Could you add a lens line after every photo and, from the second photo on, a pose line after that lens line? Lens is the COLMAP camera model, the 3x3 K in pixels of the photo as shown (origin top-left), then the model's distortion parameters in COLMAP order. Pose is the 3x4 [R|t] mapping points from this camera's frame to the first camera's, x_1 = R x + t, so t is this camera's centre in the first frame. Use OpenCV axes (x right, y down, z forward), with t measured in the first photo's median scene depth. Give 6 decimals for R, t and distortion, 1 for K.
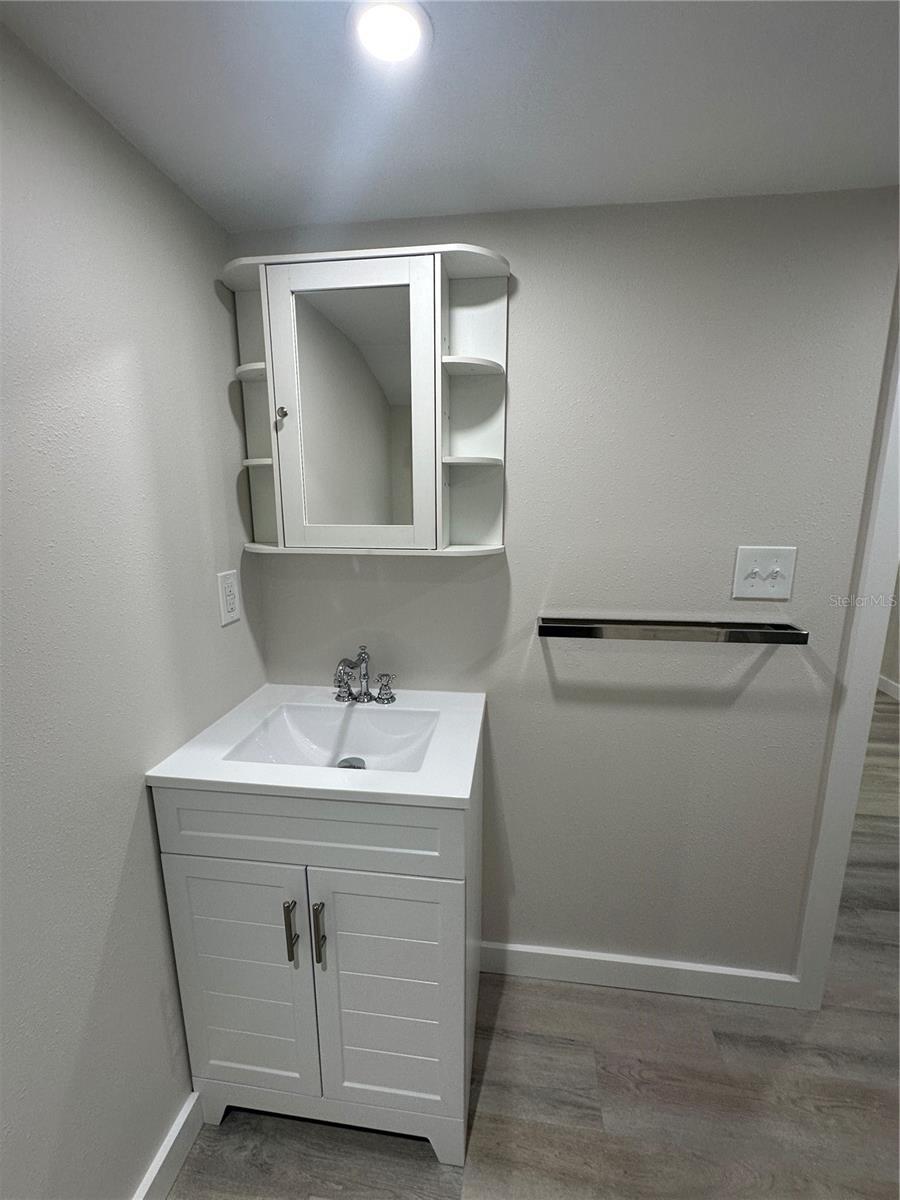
lens RADIAL K [[479.4, 0, 465.6], [0, 479.4, 611.8], [0, 0, 1]] dist [0.001528, 0.000476]
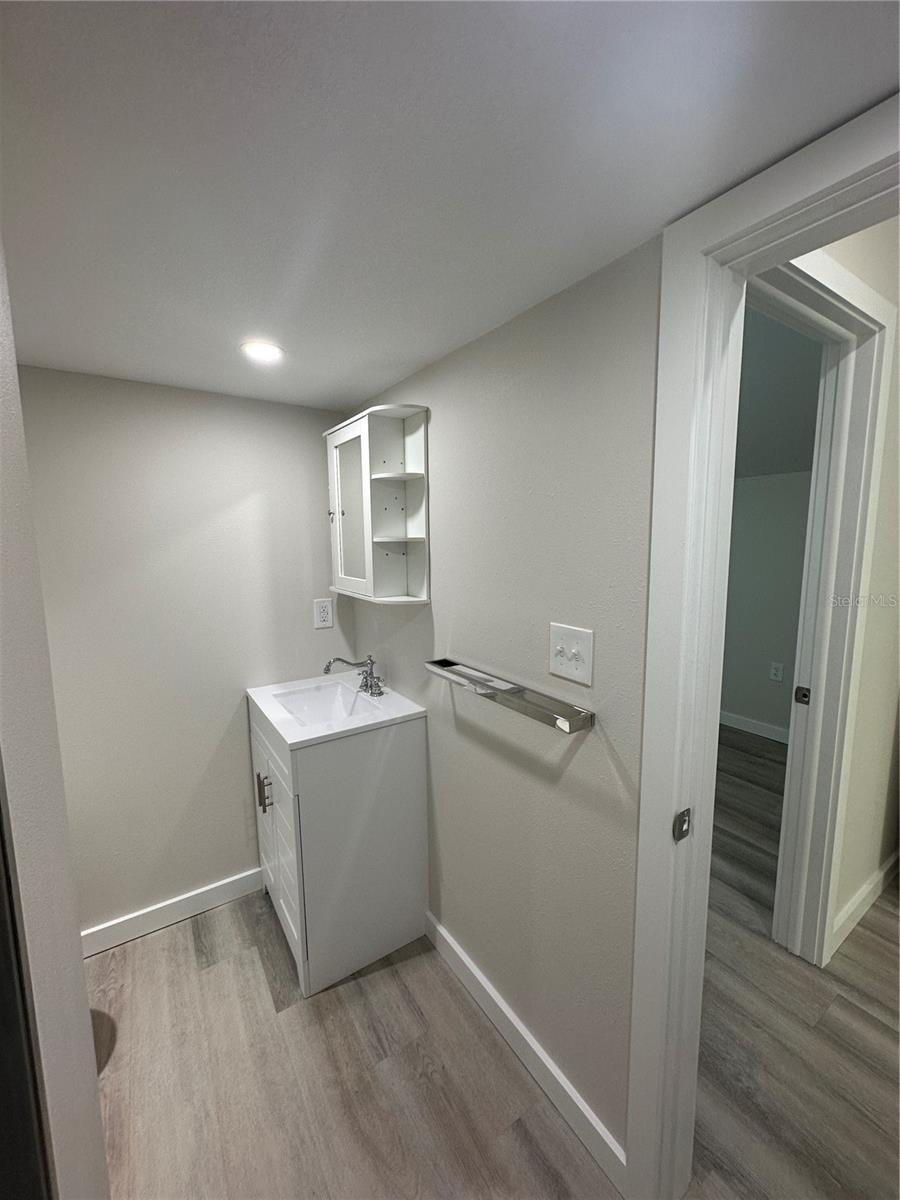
lens RADIAL K [[479.4, 0, 479.8], [0, 479.4, 614.7], [0, 0, 1]] dist [0.001528, 0.000476]
pose [[0.677369, 0.118577, -0.726024, 1.171518], [-0.158419, 0.987280, 0.013443, -0.138885], [0.718384, 0.105910, 0.687538, 0.194538]]
